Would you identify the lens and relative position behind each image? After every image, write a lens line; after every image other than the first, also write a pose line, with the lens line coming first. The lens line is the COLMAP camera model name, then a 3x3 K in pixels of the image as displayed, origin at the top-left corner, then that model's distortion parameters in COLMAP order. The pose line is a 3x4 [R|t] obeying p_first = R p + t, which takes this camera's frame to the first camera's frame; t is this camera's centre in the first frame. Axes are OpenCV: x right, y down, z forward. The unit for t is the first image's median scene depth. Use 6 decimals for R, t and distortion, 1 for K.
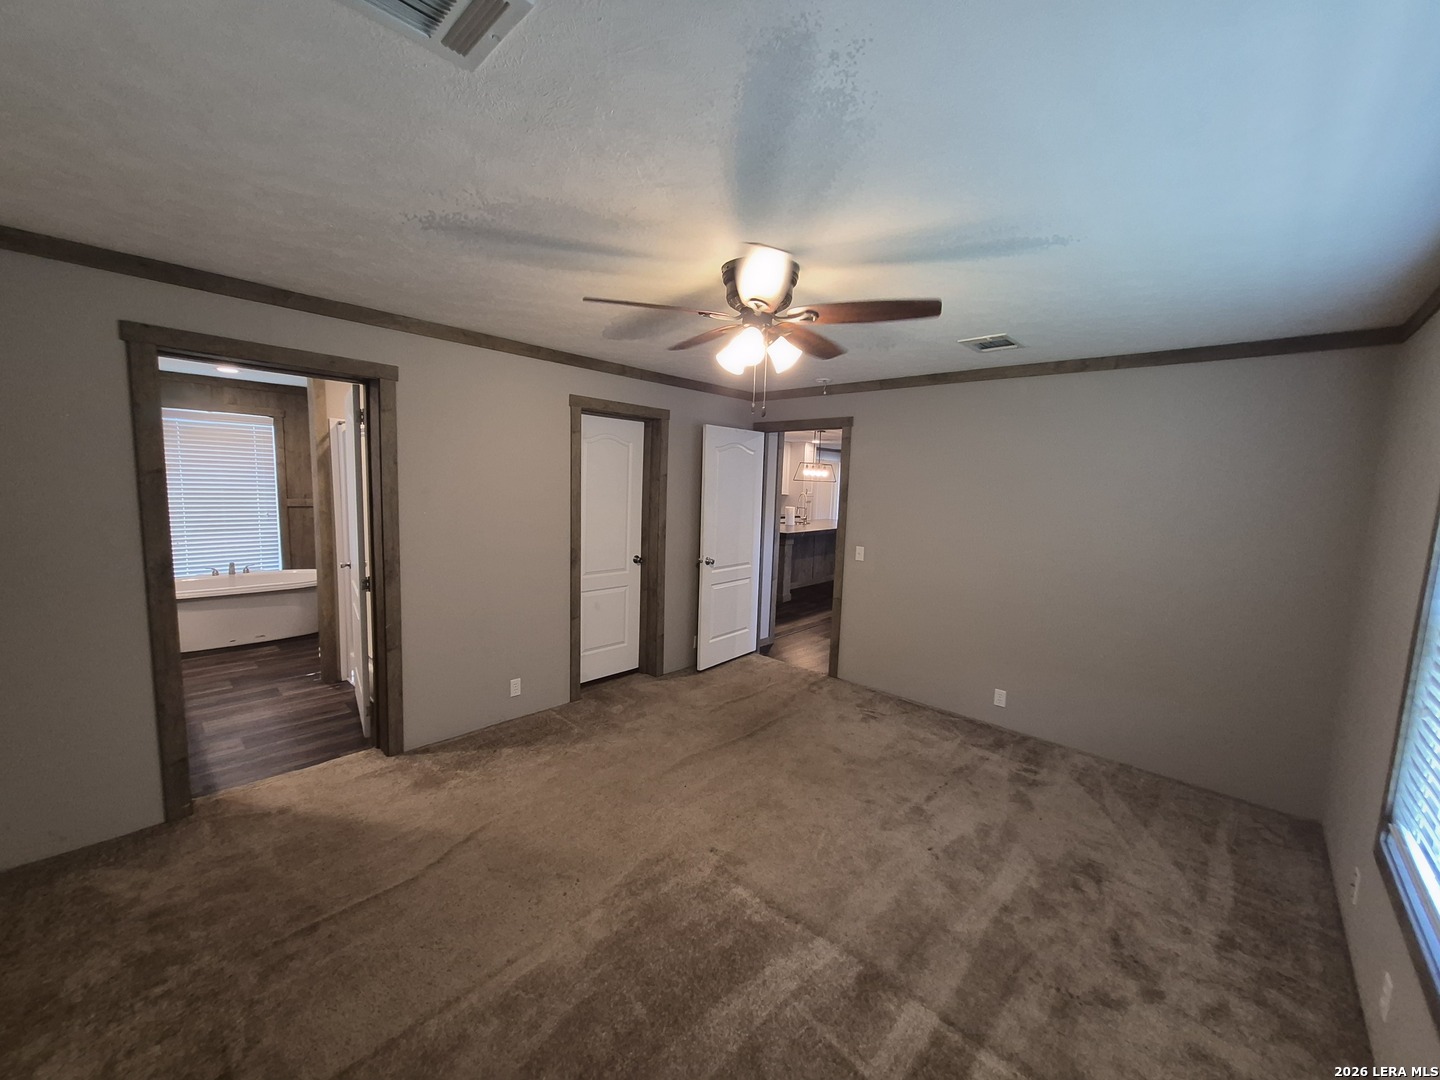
lens RADIAL K [[558.9, 0, 708.0], [0, 558.9, 547.2], [0, 0, 1]] dist [0.004321, 0.000177]
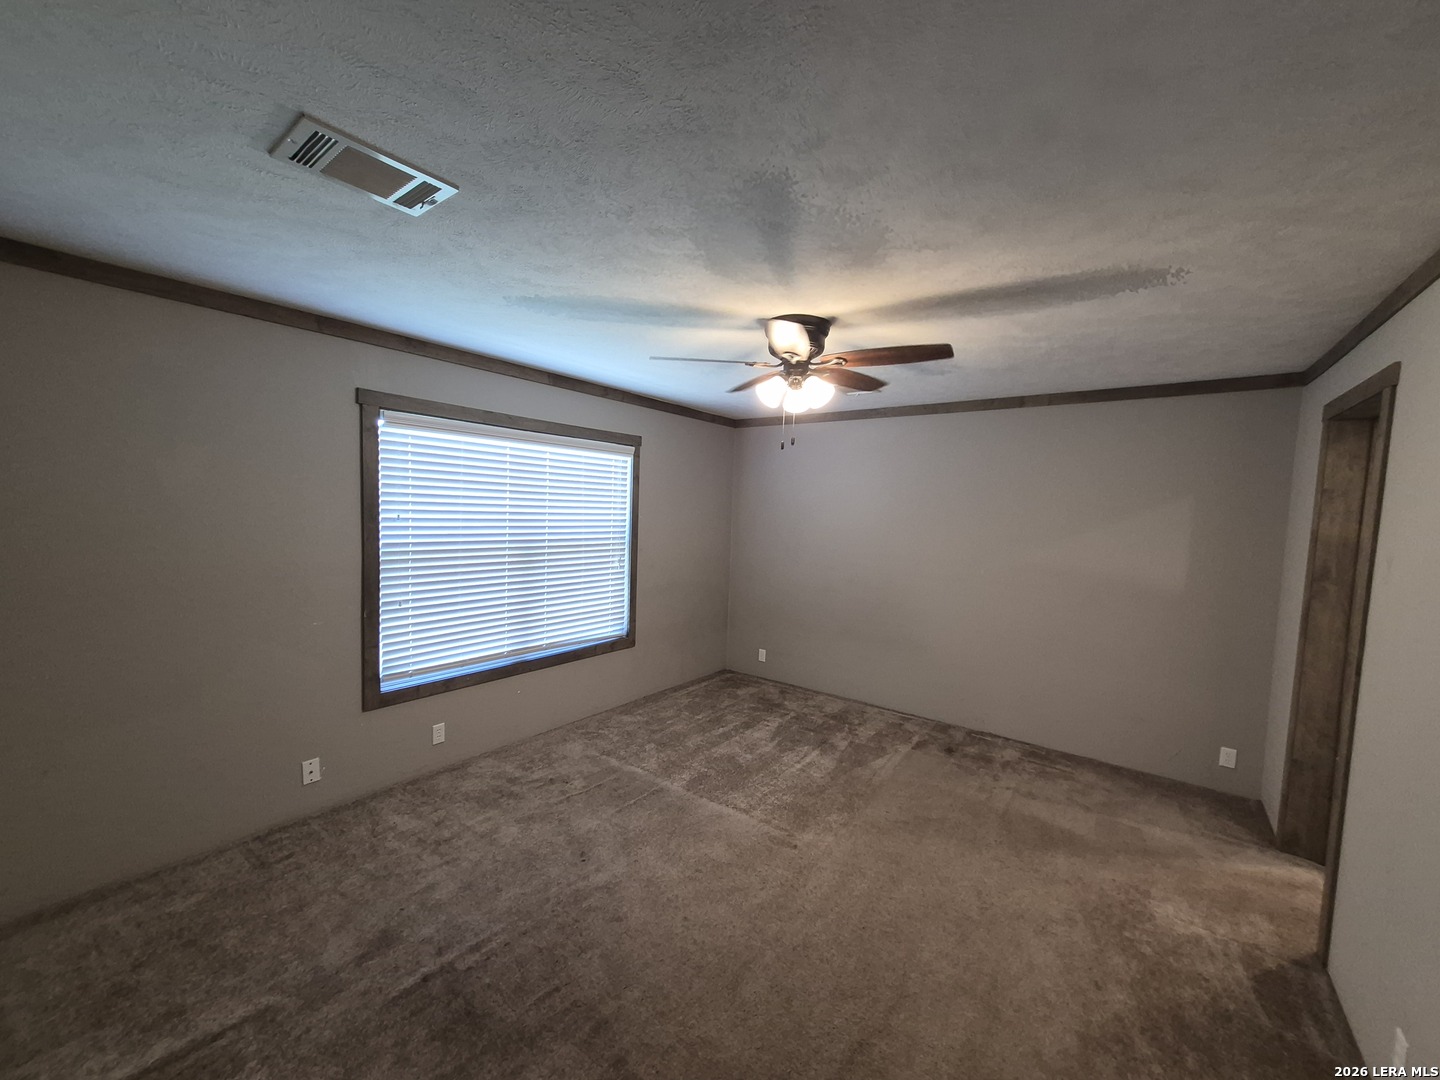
lens RADIAL K [[568.5, 0, 712.1], [0, 568.5, 542.9], [0, 0, 1]] dist [0.000104, -0.000118]
pose [[-0.992397, -0.061564, -0.106571, 0.212125], [-0.080550, 0.979581, 0.184210, -0.146033], [0.093055, 0.191394, -0.977092, 1.288007]]
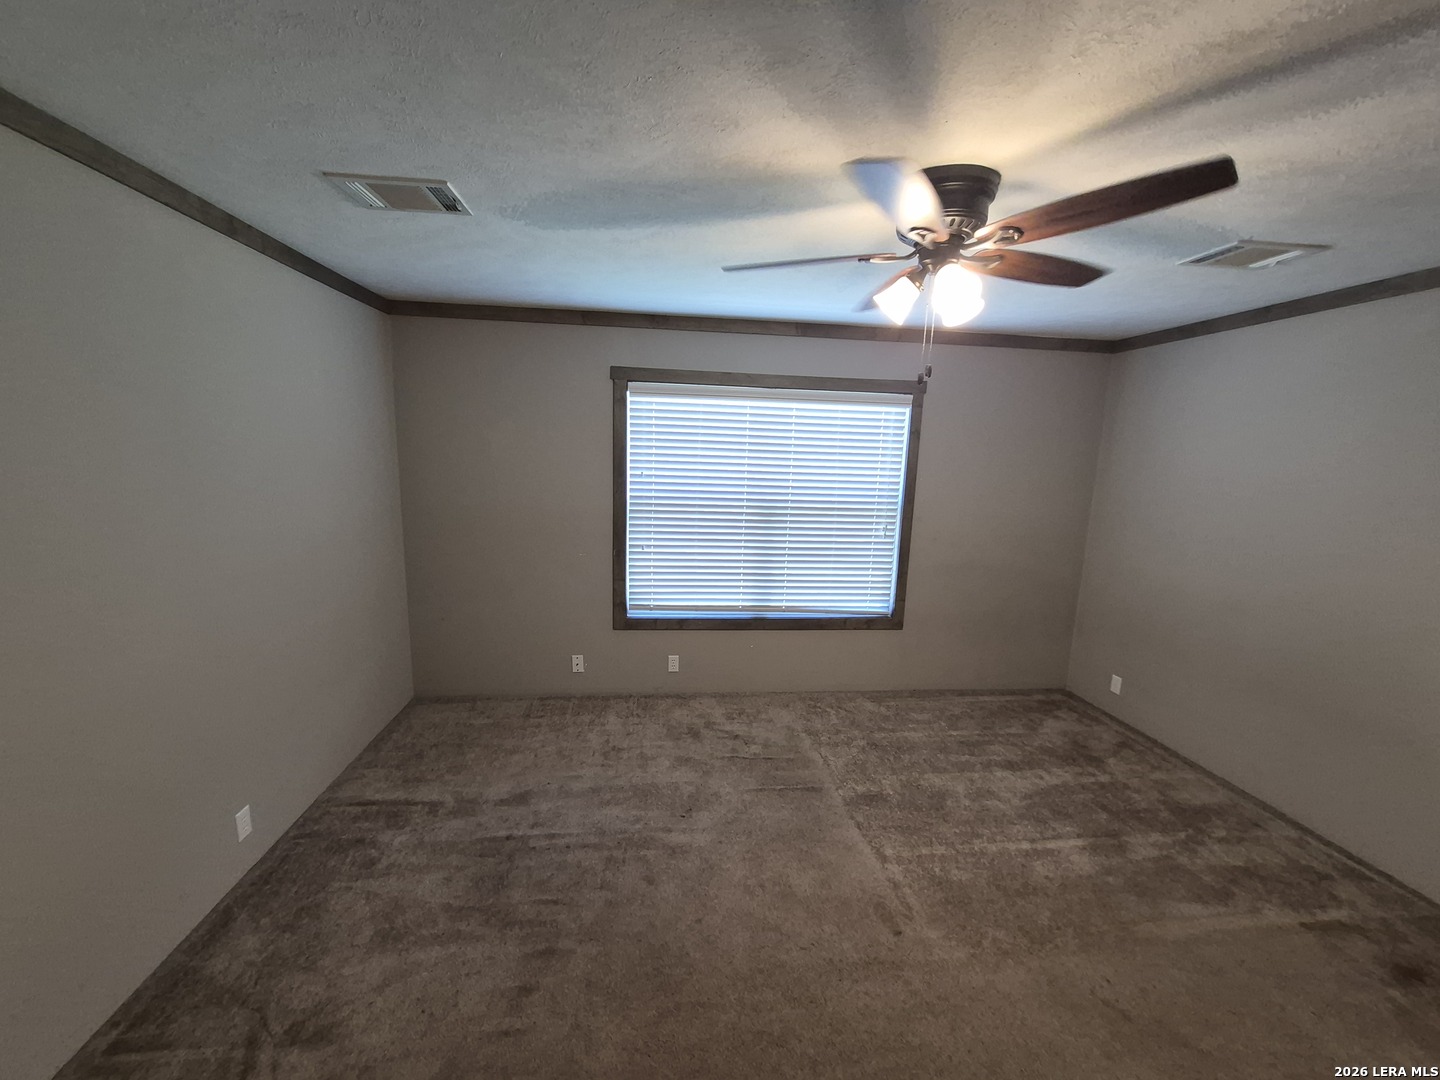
lens RADIAL K [[564.2, 0, 703.2], [0, 564.2, 546.5], [0, 0, 1]] dist [0.003803, 0.000158]
pose [[-0.750405, -0.166298, 0.639717, -0.134973], [0.026770, 0.959393, 0.280800, -0.142932], [-0.660436, 0.227839, -0.715481, 1.080750]]
